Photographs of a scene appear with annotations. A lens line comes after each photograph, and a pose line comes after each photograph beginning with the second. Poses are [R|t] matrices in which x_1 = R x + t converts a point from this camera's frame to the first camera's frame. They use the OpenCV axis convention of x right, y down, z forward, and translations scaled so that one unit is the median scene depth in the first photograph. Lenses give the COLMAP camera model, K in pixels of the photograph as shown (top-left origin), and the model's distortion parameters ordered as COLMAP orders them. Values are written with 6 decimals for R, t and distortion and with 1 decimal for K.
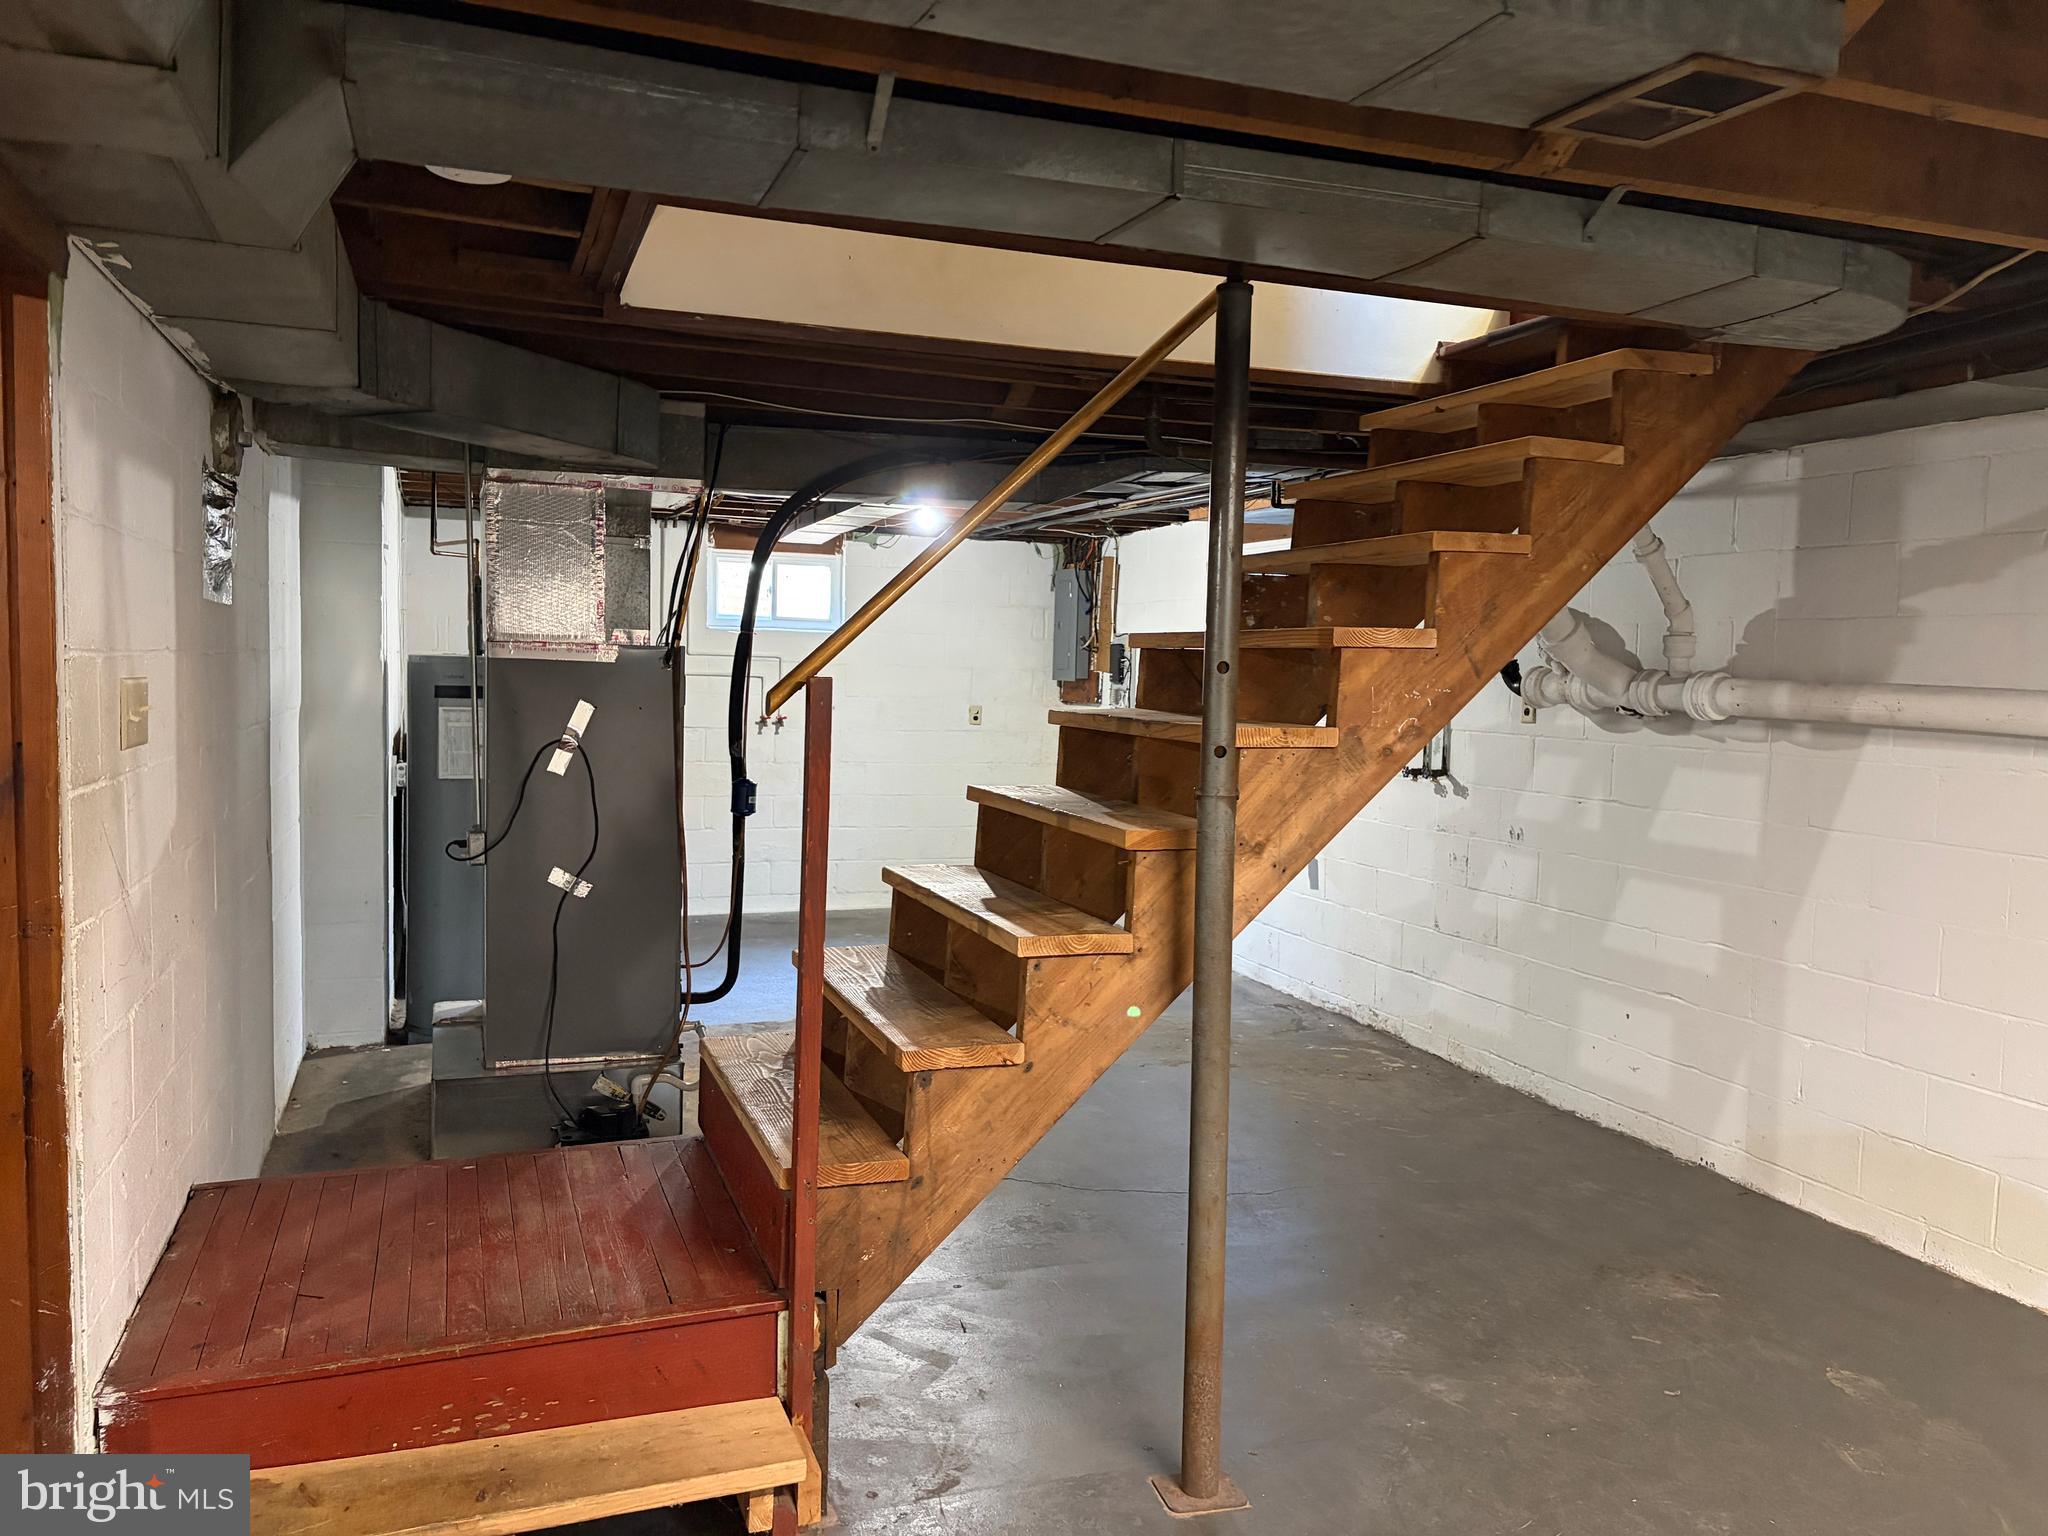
lens RADIAL K [[1545.7, 0, 1024.5], [0, 1545.7, 766.9], [0, 0, 1]] dist [0.042614, -0.041504]
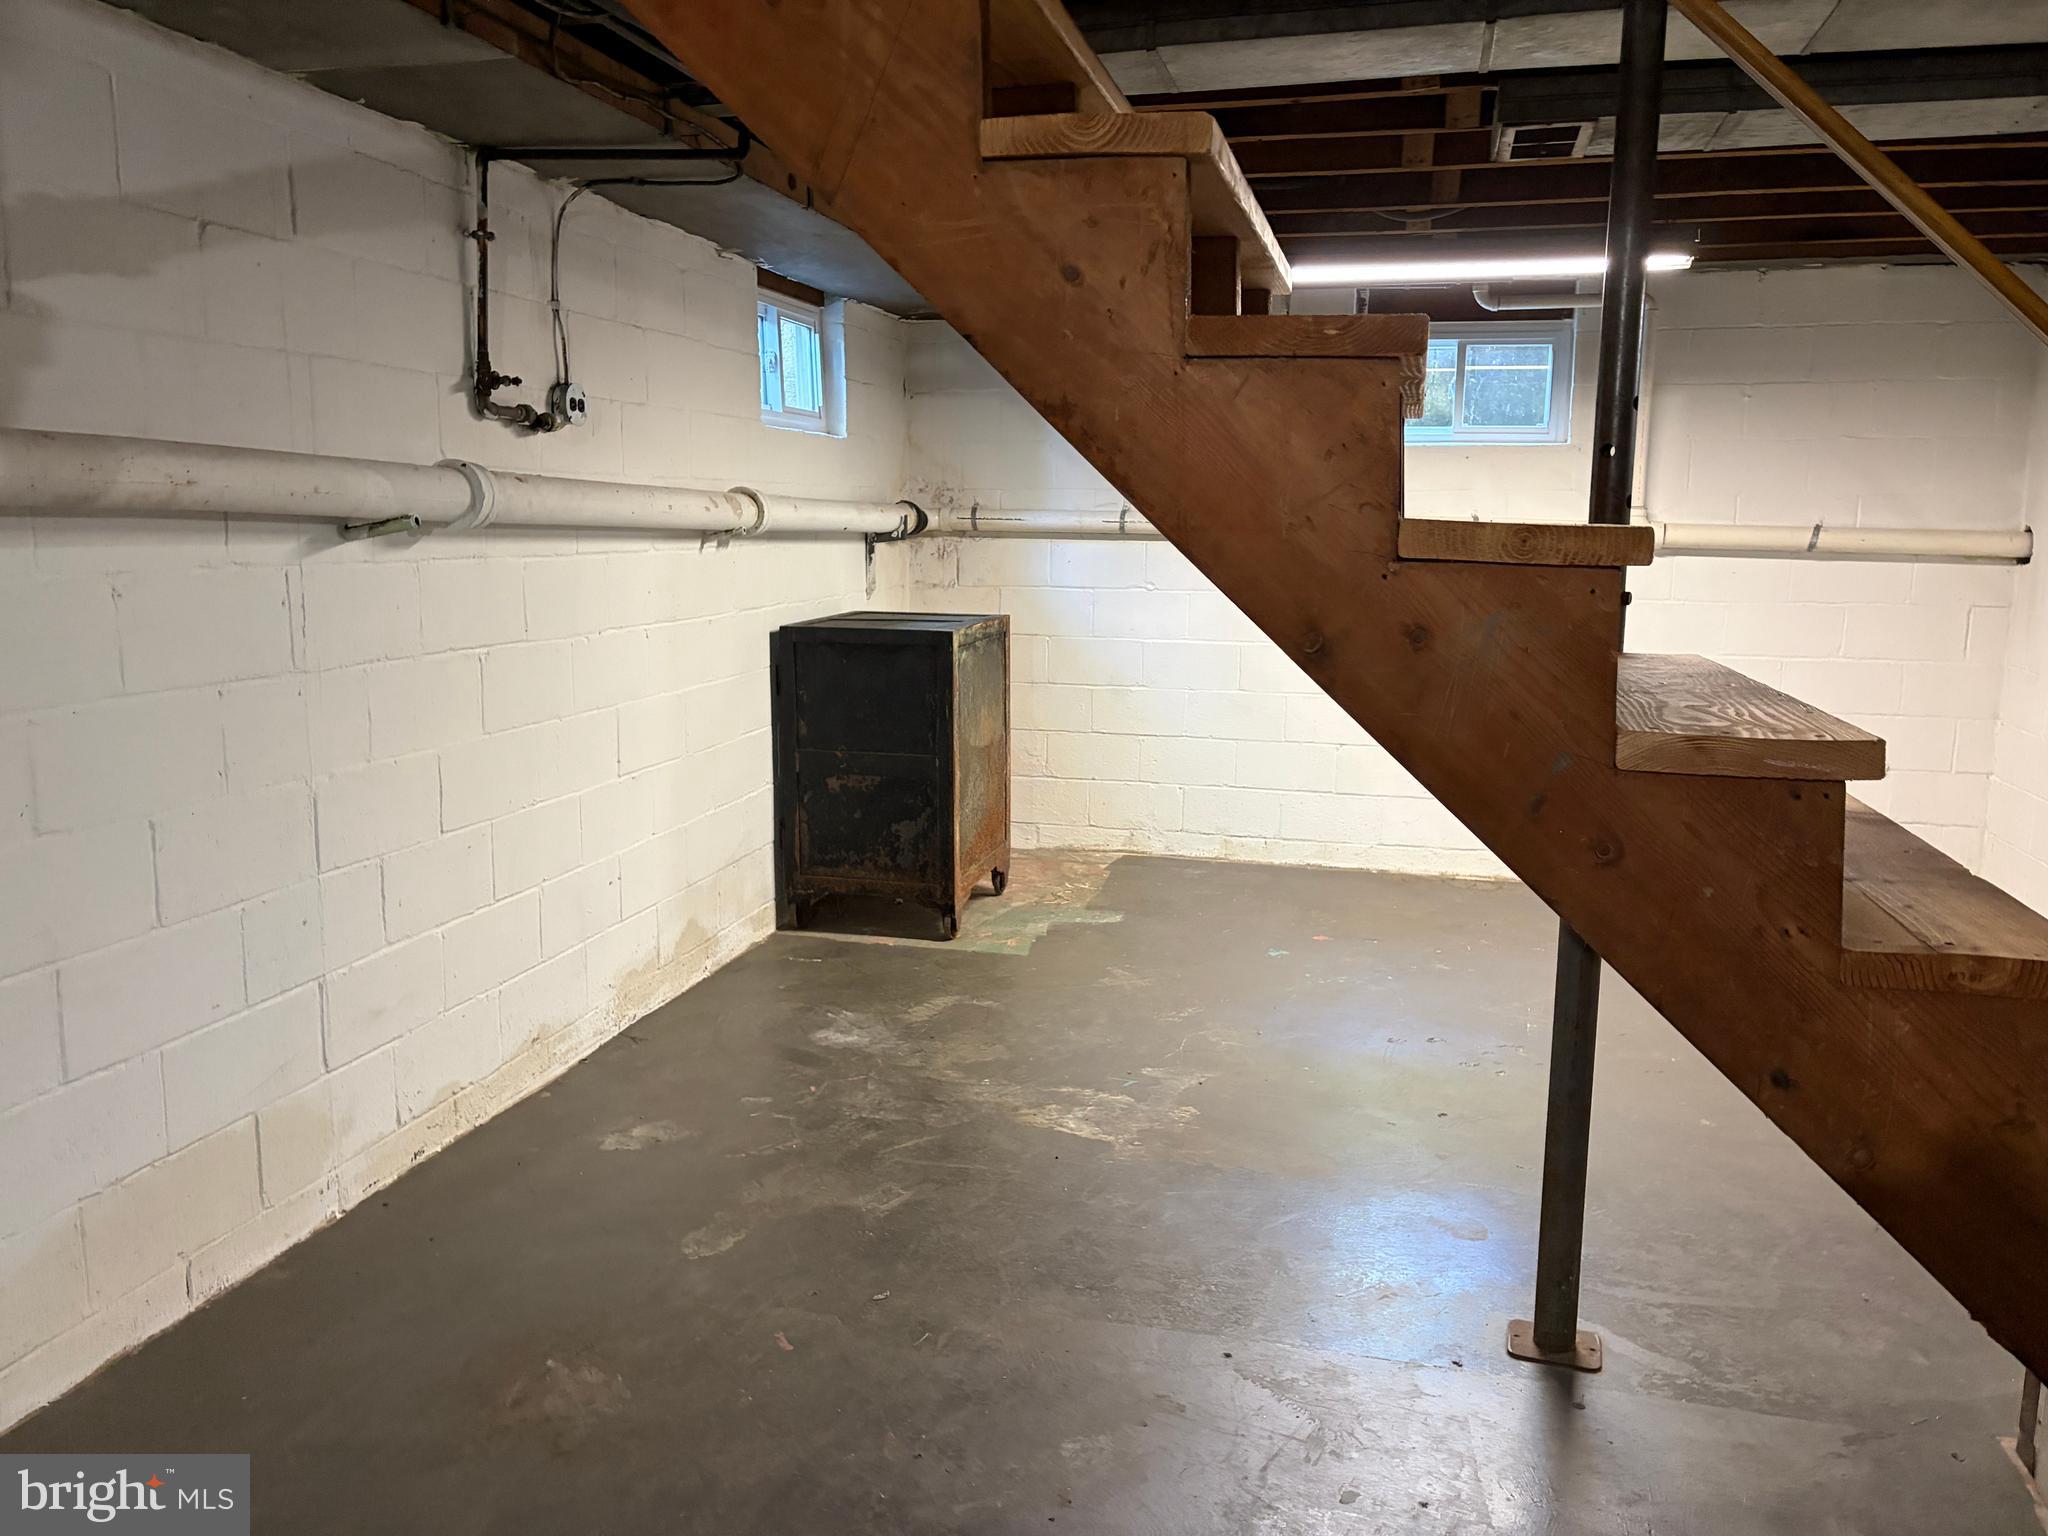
lens RADIAL K [[1545.7, 0, 1027.7], [0, 1545.7, 762.3], [0, 0, 1]] dist [0.042614, -0.041504]
pose [[-0.825137, -0.117385, 0.552603, -0.068169], [0.014211, 0.973552, 0.228024, -0.063430], [-0.564754, 0.196004, -0.801645, 1.301810]]
